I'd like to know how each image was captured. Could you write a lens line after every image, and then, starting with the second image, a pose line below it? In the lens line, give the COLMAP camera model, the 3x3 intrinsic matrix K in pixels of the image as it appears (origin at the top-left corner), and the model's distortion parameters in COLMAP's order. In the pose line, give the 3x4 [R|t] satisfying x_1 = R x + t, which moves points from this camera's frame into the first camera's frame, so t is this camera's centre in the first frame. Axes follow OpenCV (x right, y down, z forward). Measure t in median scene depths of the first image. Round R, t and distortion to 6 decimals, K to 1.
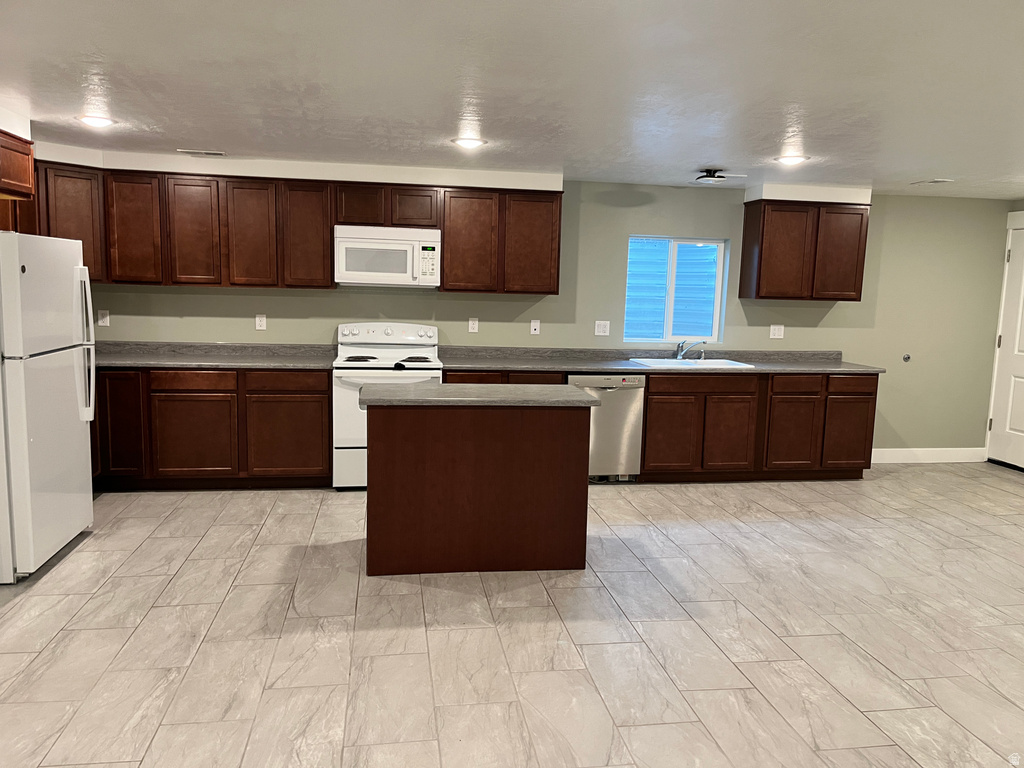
lens RADIAL K [[780.9, 0, 512.2], [0, 780.9, 386.3], [0, 0, 1]] dist [0.069292, -0.075276]
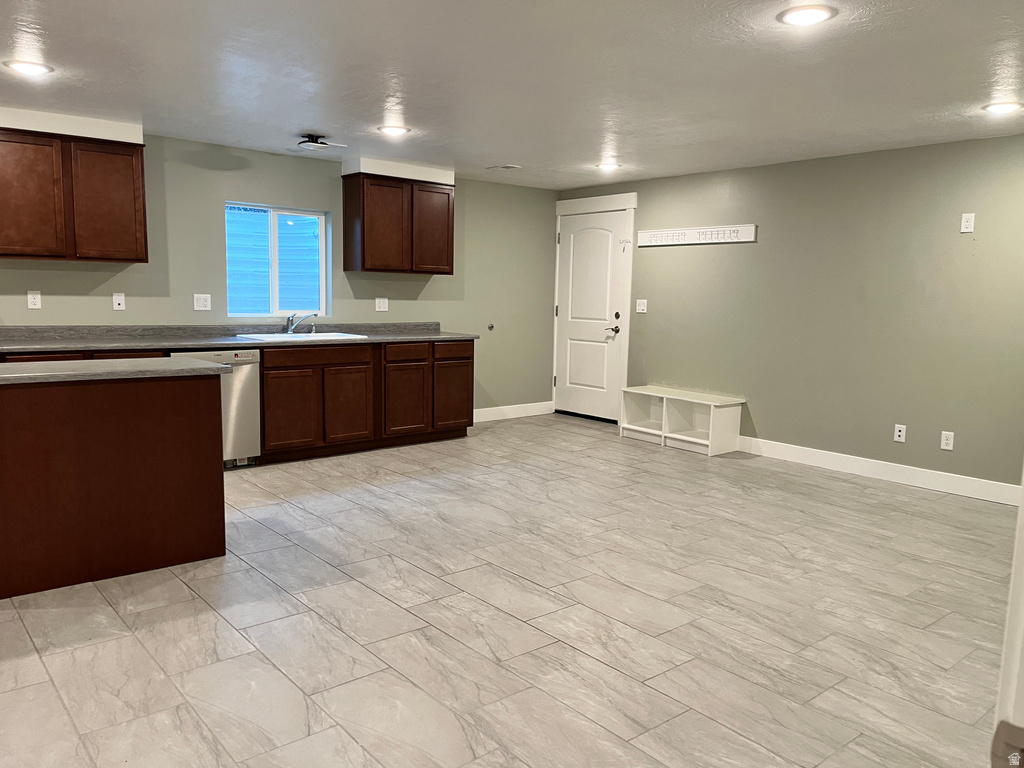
lens RADIAL K [[780.9, 0, 515.2], [0, 780.9, 383.9], [0, 0, 1]] dist [0.069292, -0.075276]
pose [[0.858977, -0.070170, 0.507182, -0.054603], [0.068789, 0.997400, 0.021489, 0.032353], [-0.507371, 0.016430, 0.861571, 0.036120]]
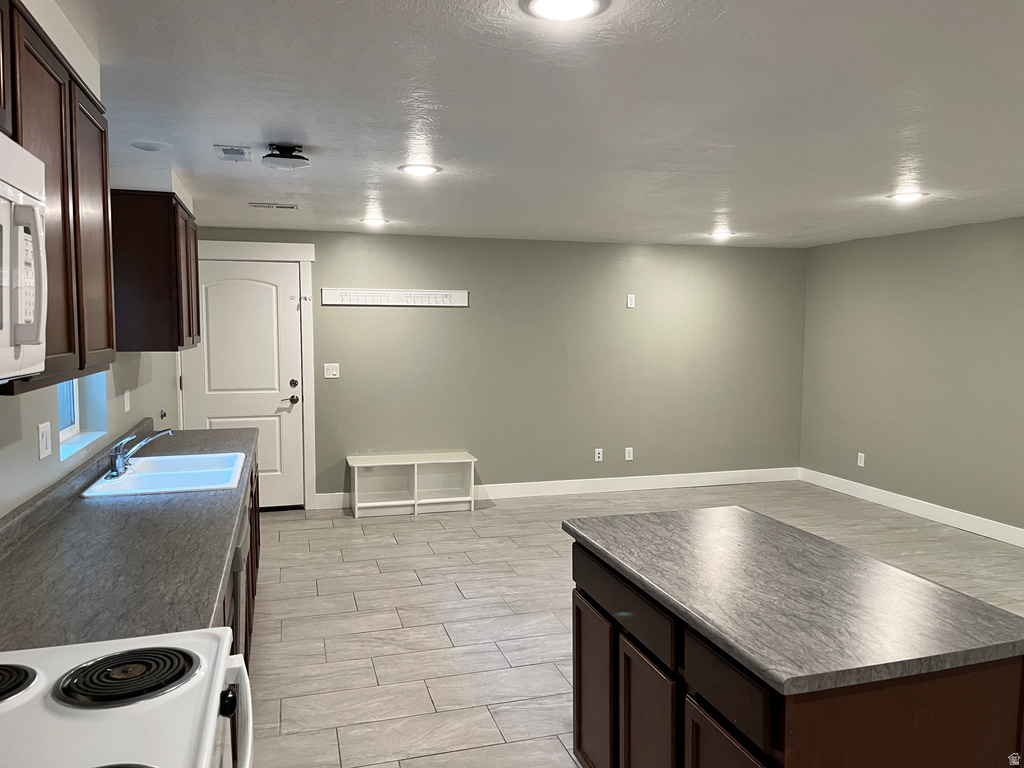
lens RADIAL K [[780.9, 0, 516.6], [0, 780.9, 382.5], [0, 0, 1]] dist [0.069292, -0.075276]
pose [[-0.136067, -0.098919, 0.985749, -0.423651], [0.122561, 0.985679, 0.115829, -0.152904], [-0.983089, 0.136575, -0.121995, 0.996411]]
